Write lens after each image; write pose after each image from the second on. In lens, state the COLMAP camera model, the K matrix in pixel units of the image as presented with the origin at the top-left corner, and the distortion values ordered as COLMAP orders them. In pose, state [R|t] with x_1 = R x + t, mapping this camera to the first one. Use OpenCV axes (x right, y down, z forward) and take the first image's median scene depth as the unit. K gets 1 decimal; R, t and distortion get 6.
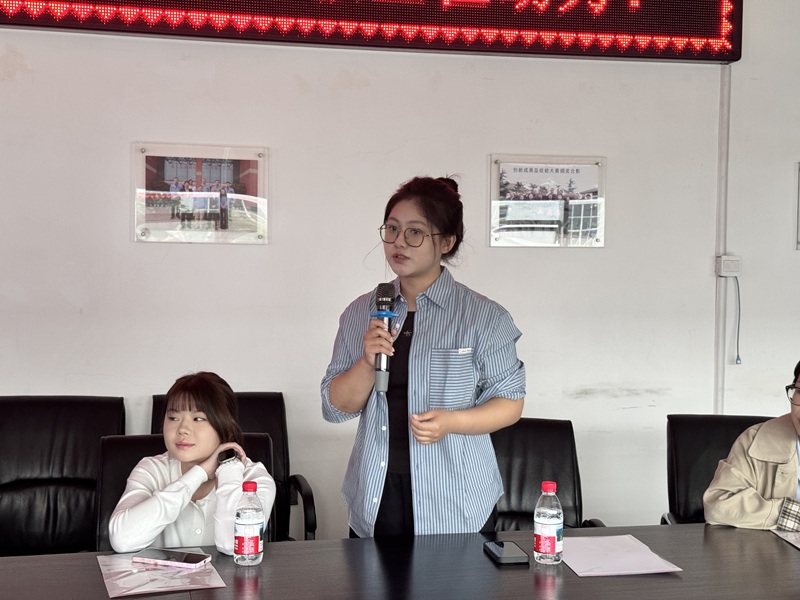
lens RADIAL K [[1113.4, 0, 400.0], [0, 1113.4, 300.0], [0, 0, 1]] dist [0.106734, 0.039605]
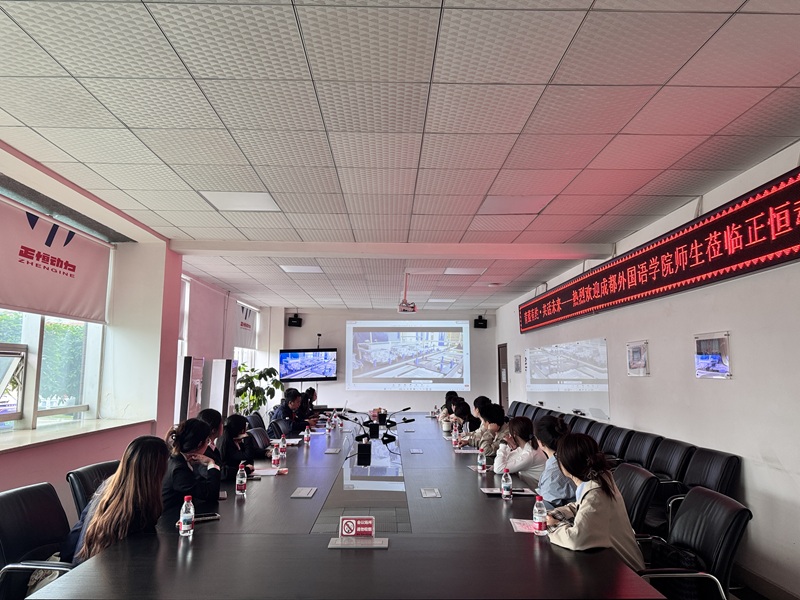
lens RADIAL K [[560.8, 0, 395.2], [0, 560.8, 301.5], [0, 0, 1]] dist [0.087562, -0.118687]
pose [[-0.204931, -0.129762, -0.970137, 0.984528], [-0.044945, 0.991375, -0.123108, -0.034109], [0.977744, 0.018374, -0.208996, 0.606842]]
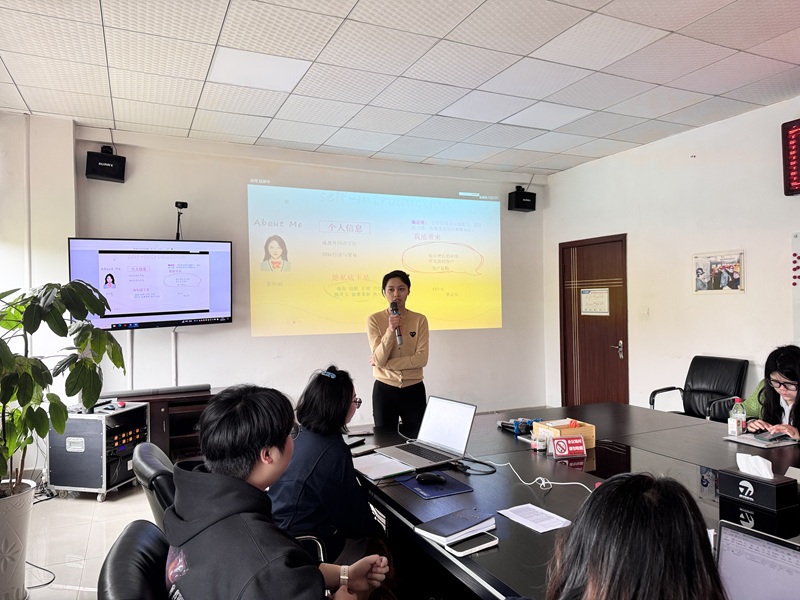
lens RADIAL K [[560.8, 0, 395.2], [0, 560.8, 301.5], [0, 0, 1]] dist [0.087562, -0.118687]
pose [[0.211375, -0.015266, -0.977286, -0.701853], [-0.023277, 0.999516, -0.020648, 0.002565], [0.977128, 0.027113, 0.210918, -0.251584]]
